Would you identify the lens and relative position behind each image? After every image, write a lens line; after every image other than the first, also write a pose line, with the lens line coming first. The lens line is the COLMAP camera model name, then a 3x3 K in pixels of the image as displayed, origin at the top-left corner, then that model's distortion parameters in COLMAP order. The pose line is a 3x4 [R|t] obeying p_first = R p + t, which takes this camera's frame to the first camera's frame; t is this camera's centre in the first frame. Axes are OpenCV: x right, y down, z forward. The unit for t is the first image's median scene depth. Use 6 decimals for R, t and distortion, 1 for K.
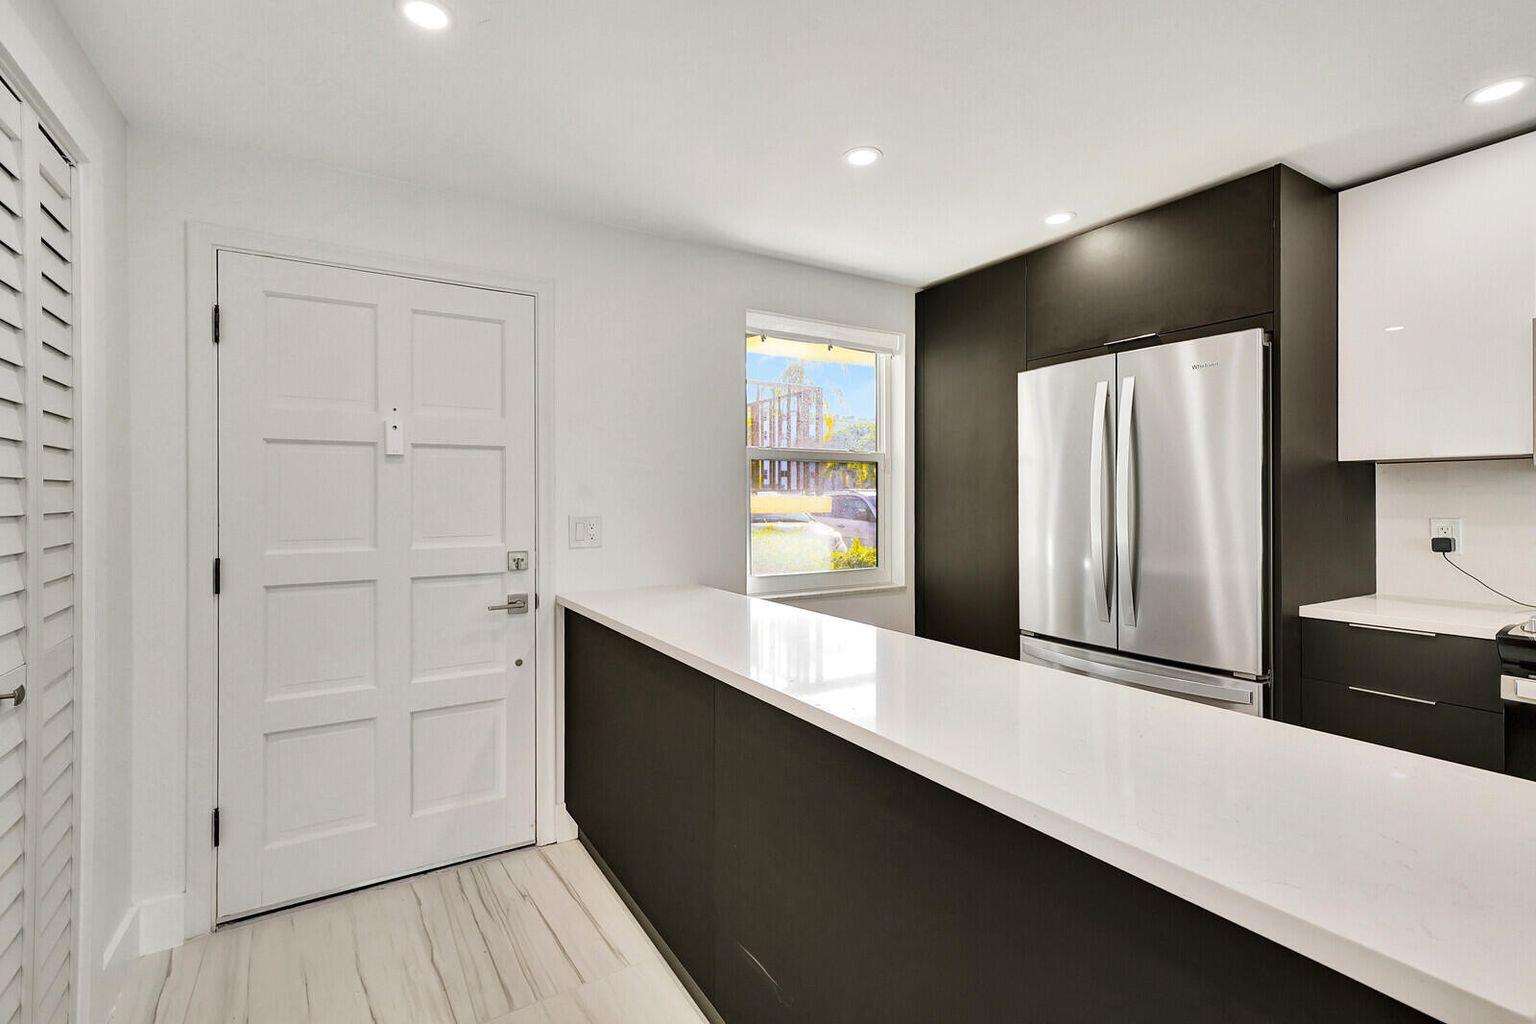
lens RADIAL K [[700.1, 0, 768.4], [0, 700.1, 502.2], [0, 0, 1]] dist [0.001192, 0.000085]
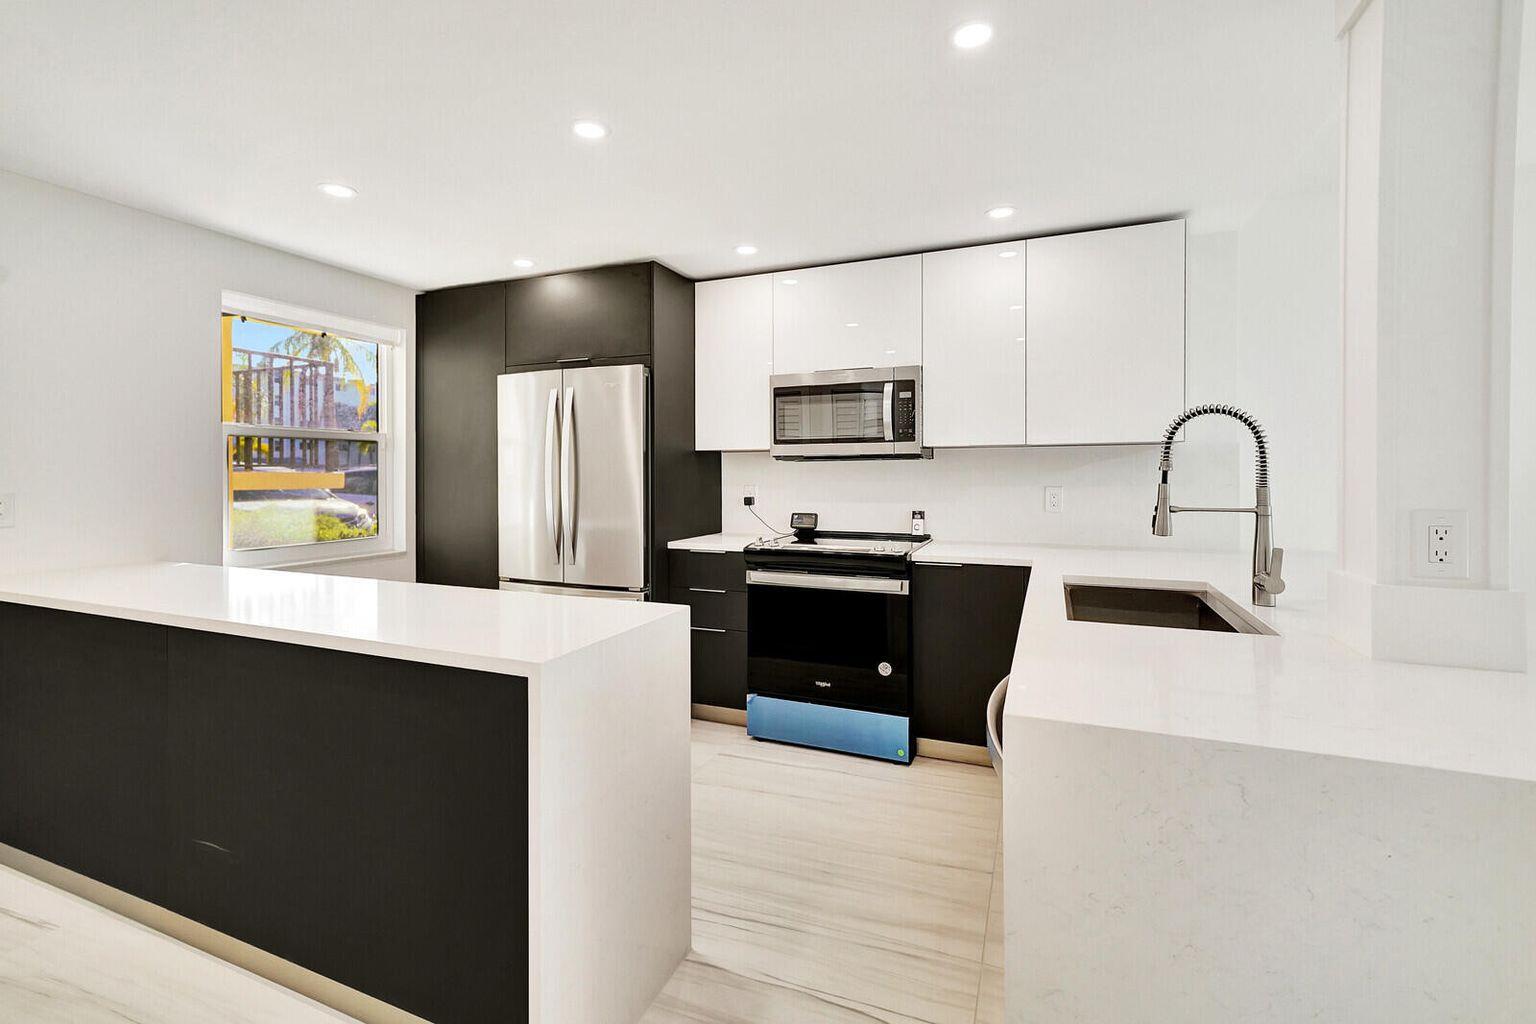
lens RADIAL K [[662.6, 0, 767.3], [0, 662.6, 480.4], [0, 0, 1]] dist [0.000991, 0.000260]
pose [[0.811813, -0.008091, 0.583861, 0.054144], [0.004858, 0.999963, 0.007102, -0.000364], [-0.583897, -0.002929, 0.811823, -0.280946]]
